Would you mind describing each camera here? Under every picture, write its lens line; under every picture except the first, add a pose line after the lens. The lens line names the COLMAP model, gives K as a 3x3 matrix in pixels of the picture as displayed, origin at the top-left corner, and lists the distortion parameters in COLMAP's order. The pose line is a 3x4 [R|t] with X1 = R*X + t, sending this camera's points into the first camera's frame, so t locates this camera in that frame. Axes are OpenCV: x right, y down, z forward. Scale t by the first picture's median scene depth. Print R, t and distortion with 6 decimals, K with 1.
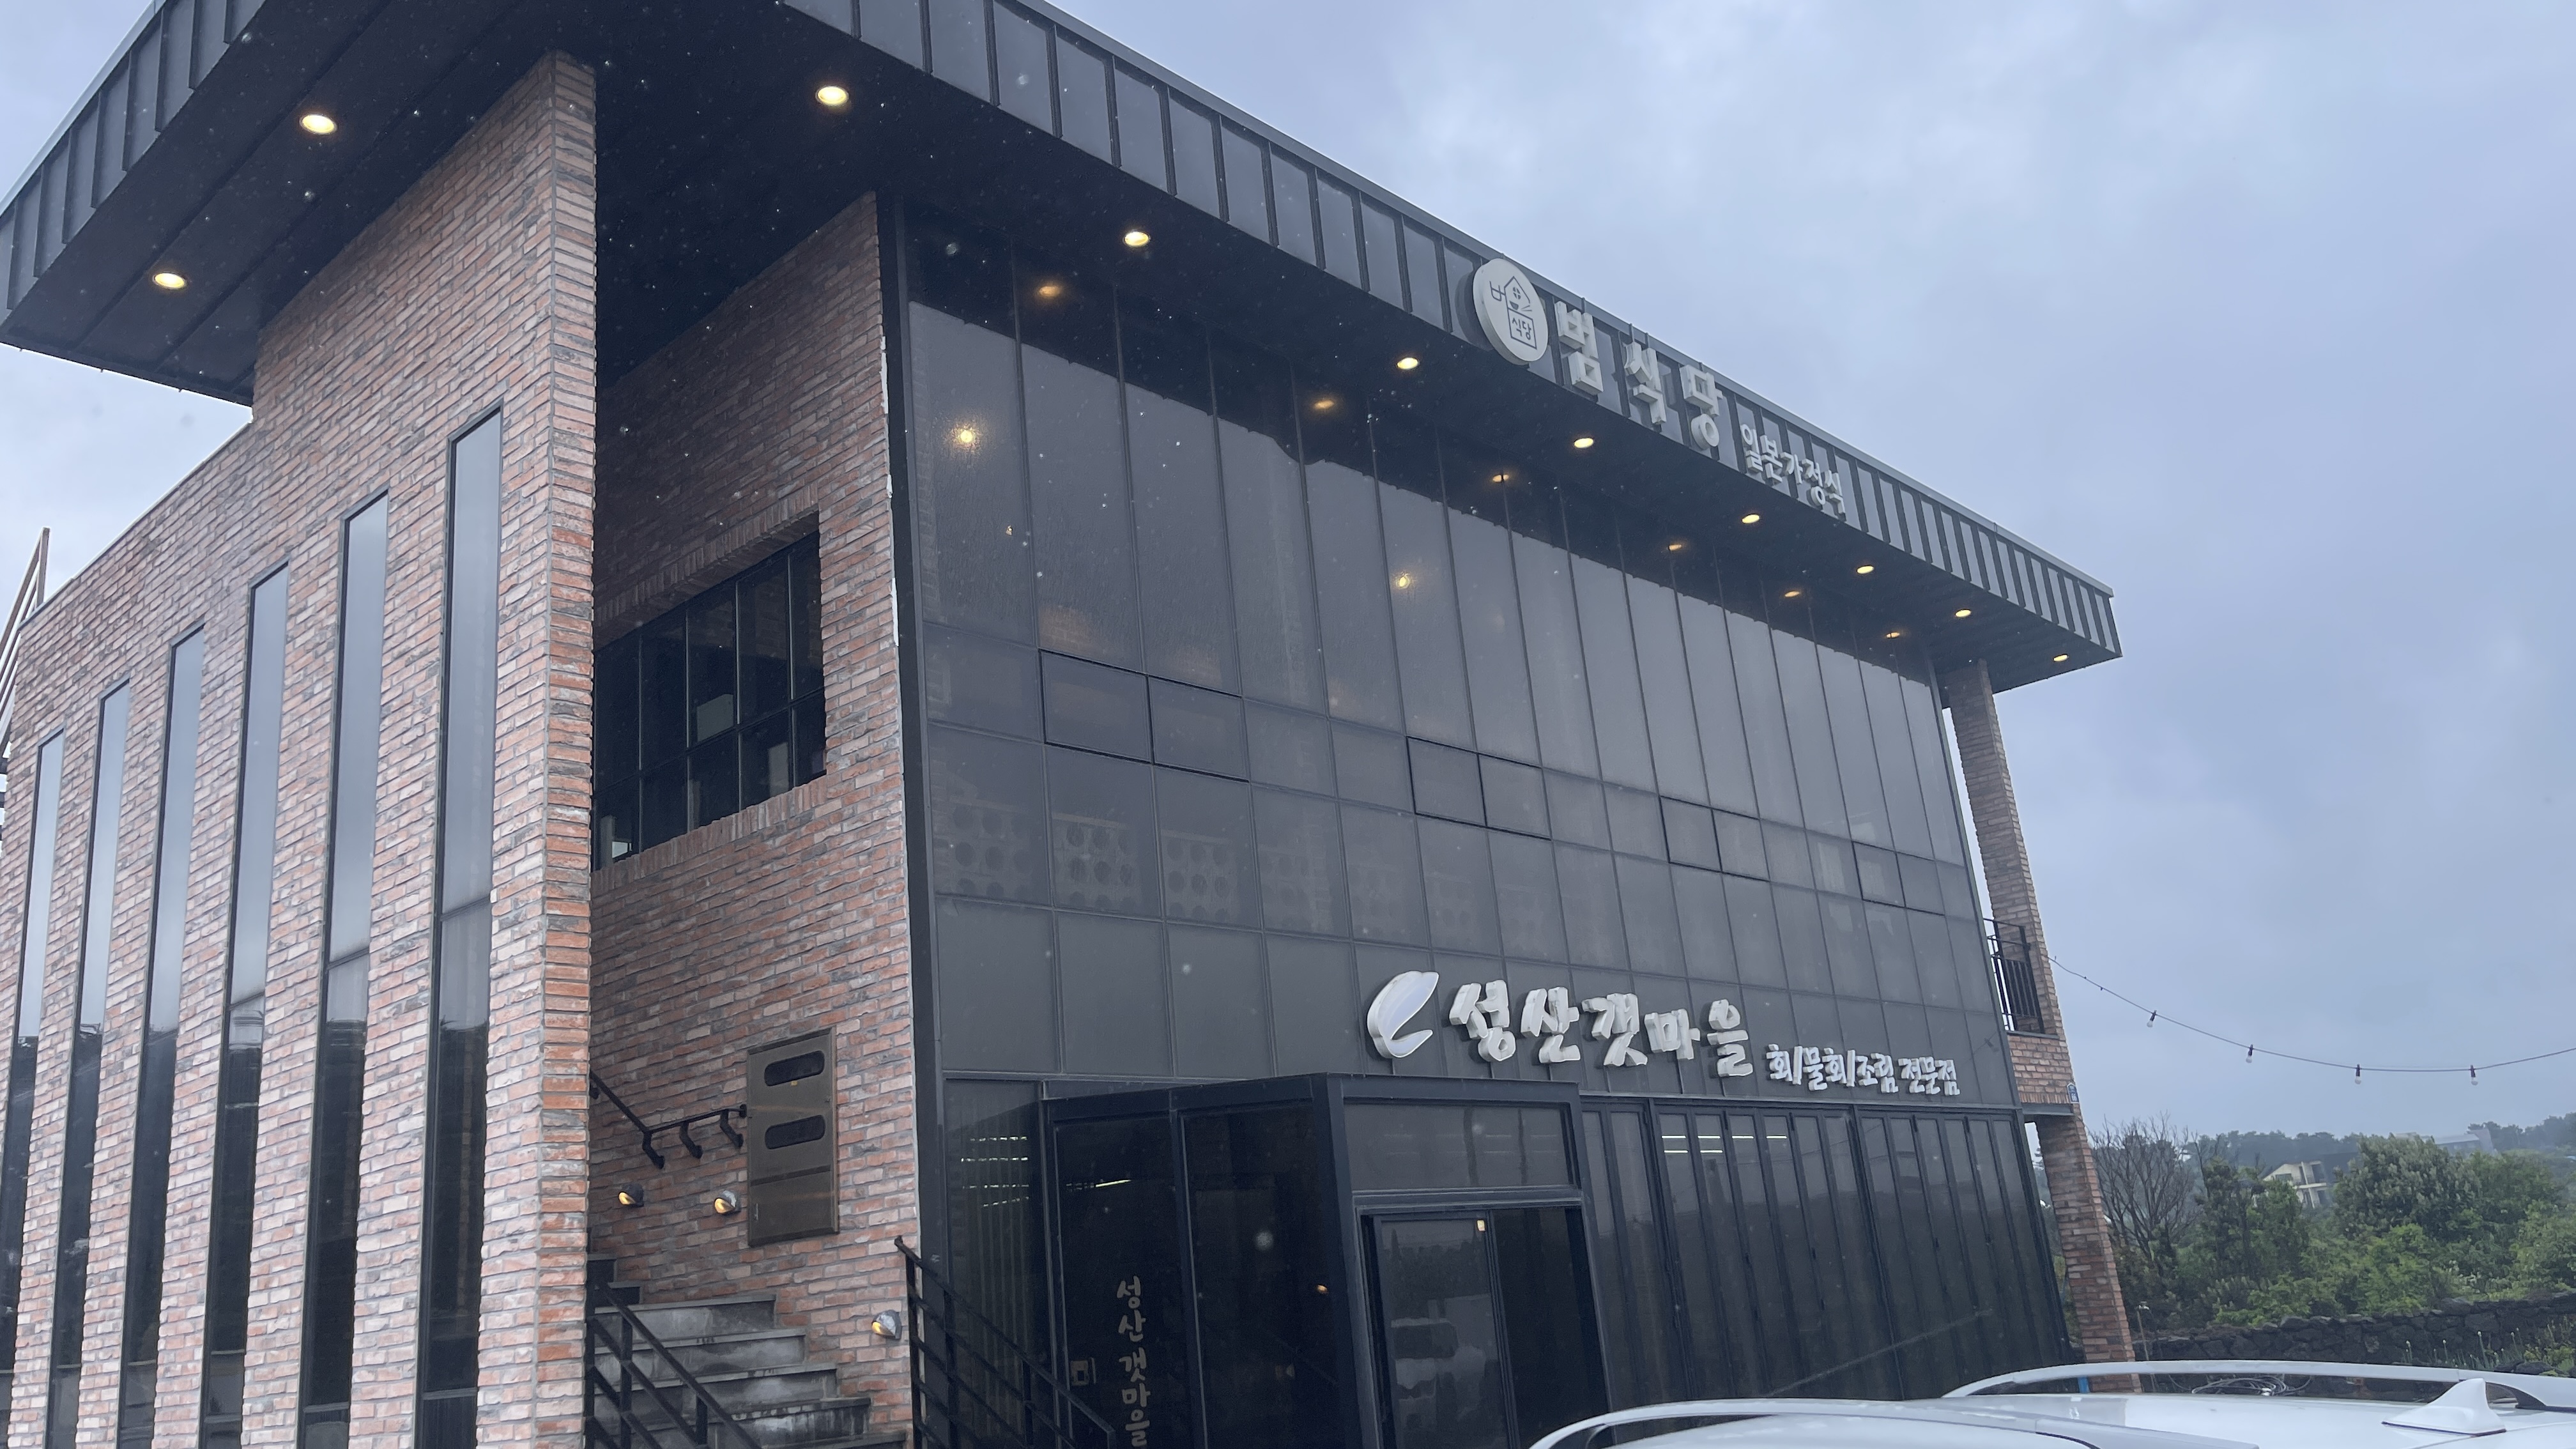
lens RADIAL K [[1976.4, 0, 1289.1], [0, 1976.4, 722.4], [0, 0, 1]] dist [0.029571, 0.001967]
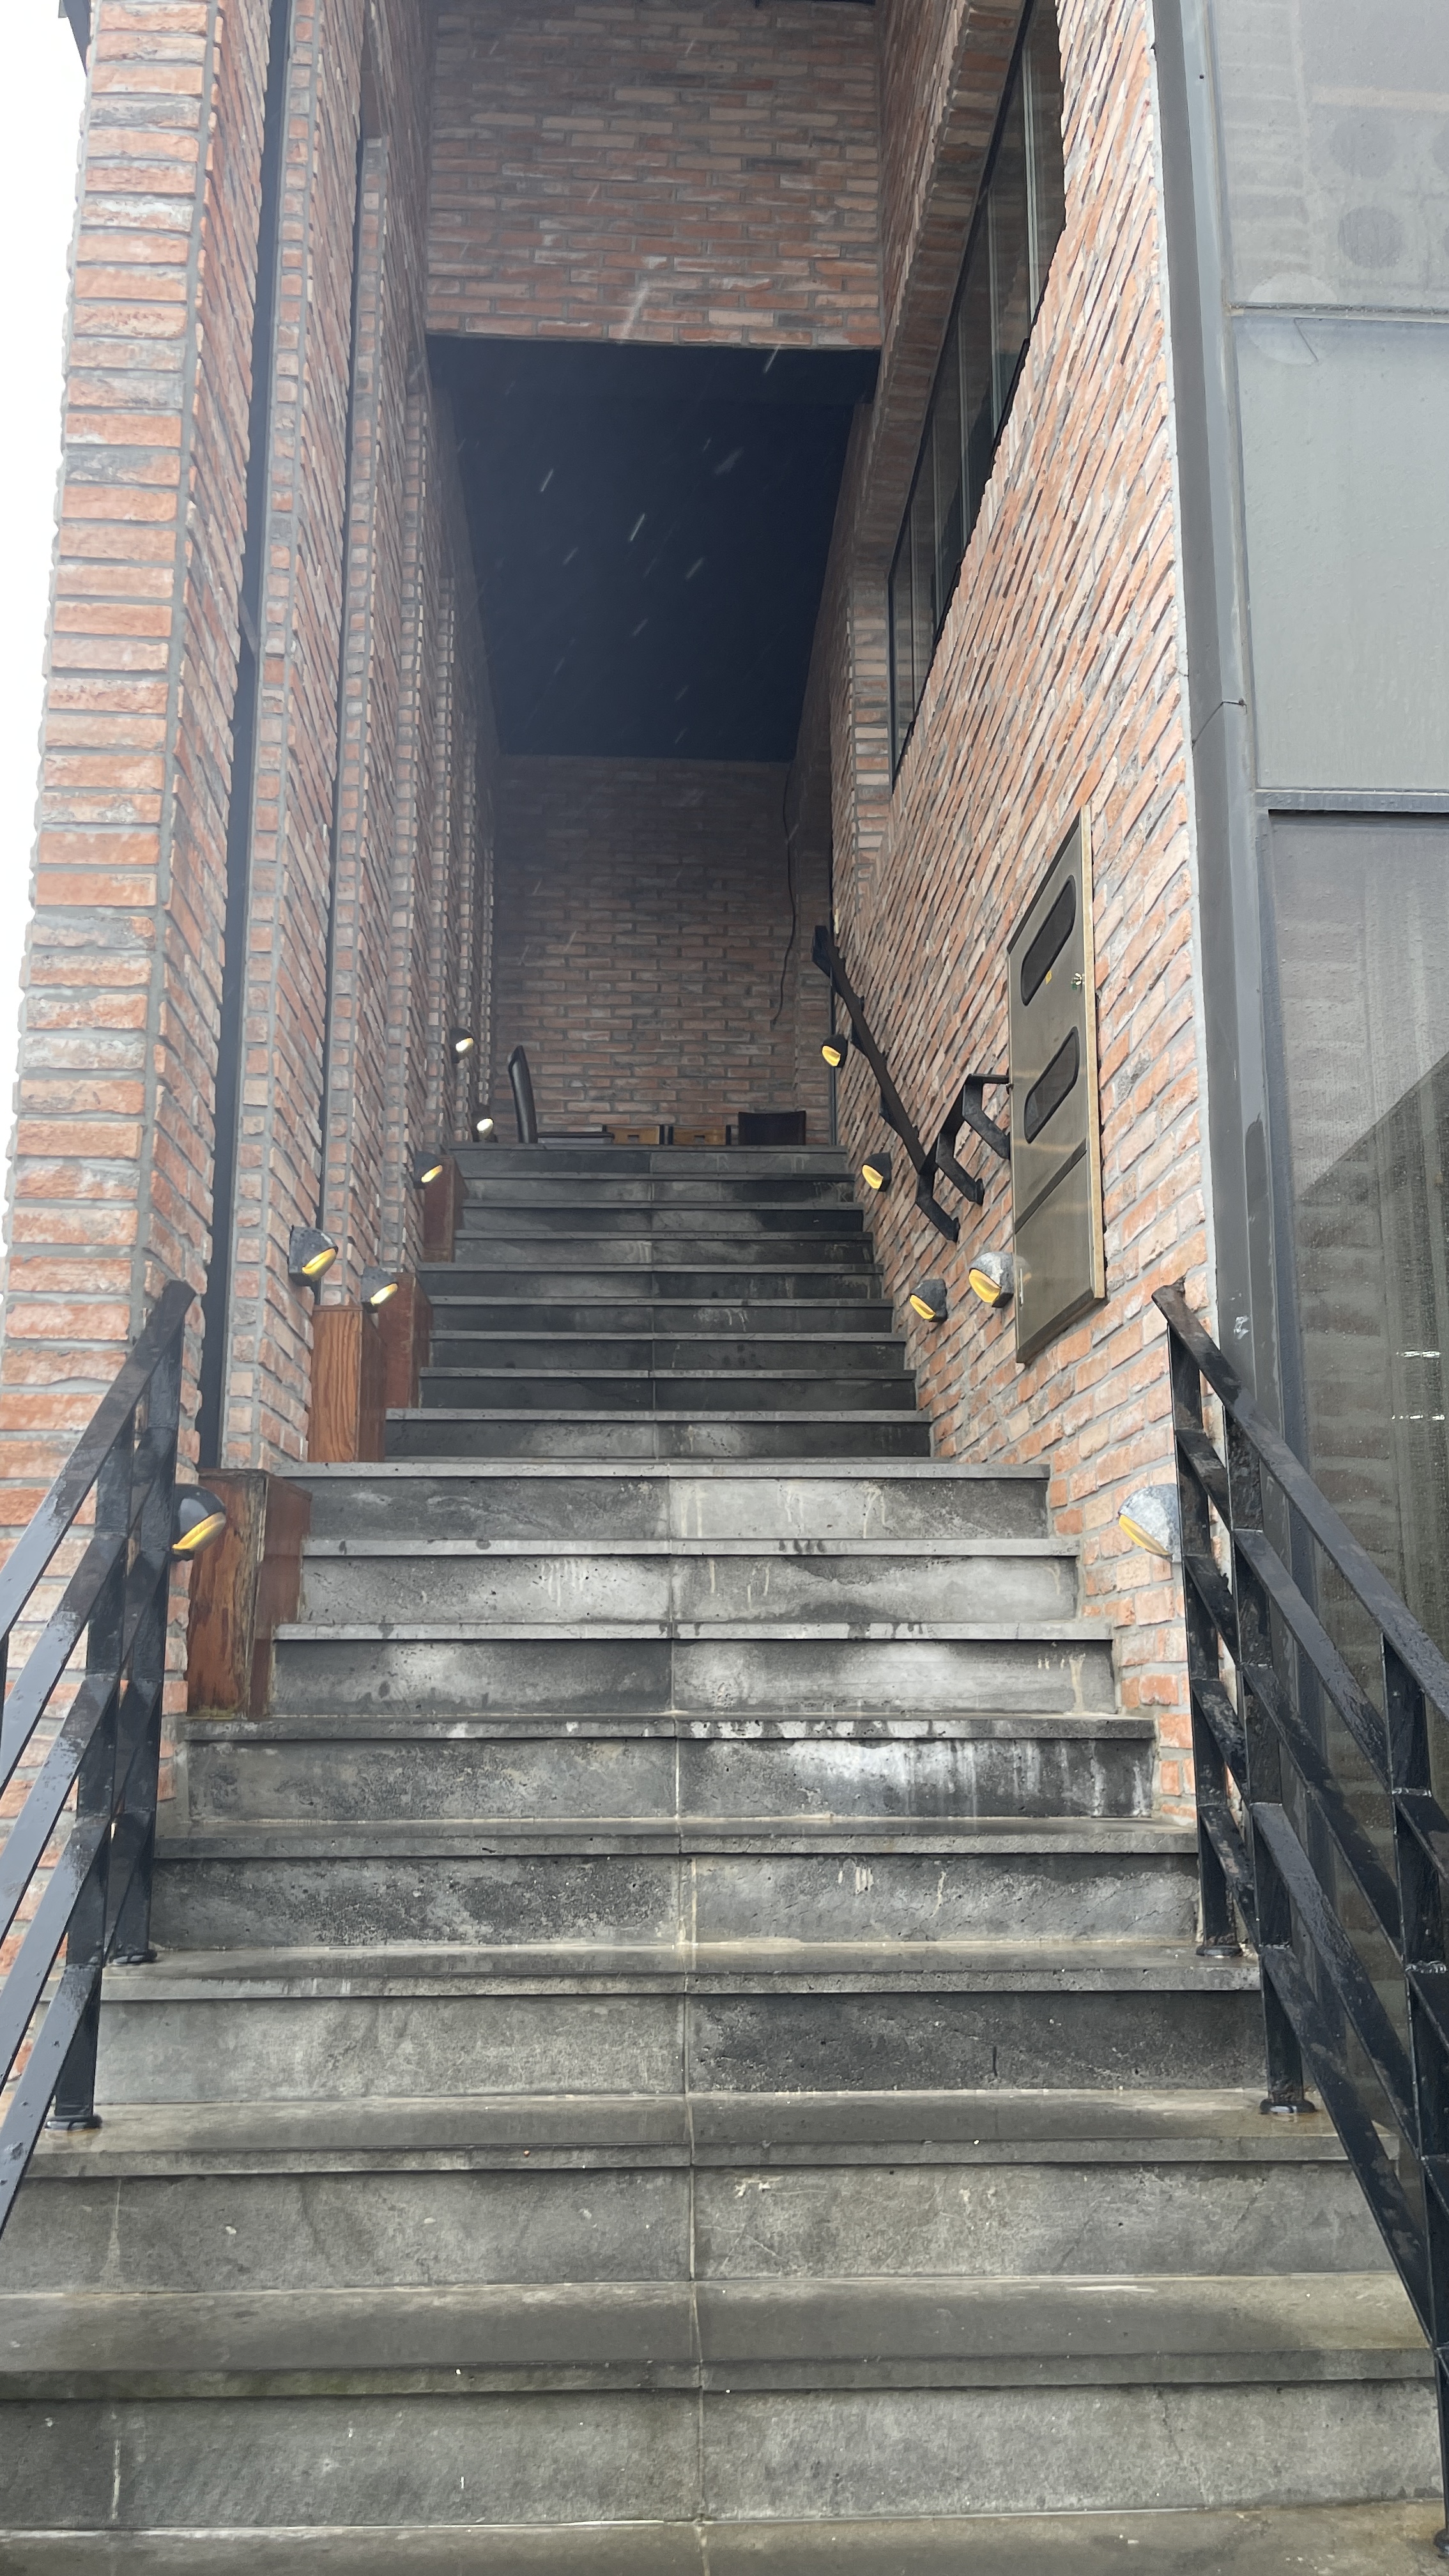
lens RADIAL K [[1976.4, 0, 724.3], [0, 1976.4, 1284.6], [0, 0, 1]] dist [0.029571, 0.001967]
pose [[0.710045, -0.053272, -0.702139, -0.008969], [0.138264, 0.988271, 0.064839, 0.218502], [0.690449, -0.143119, 0.709082, 0.674353]]
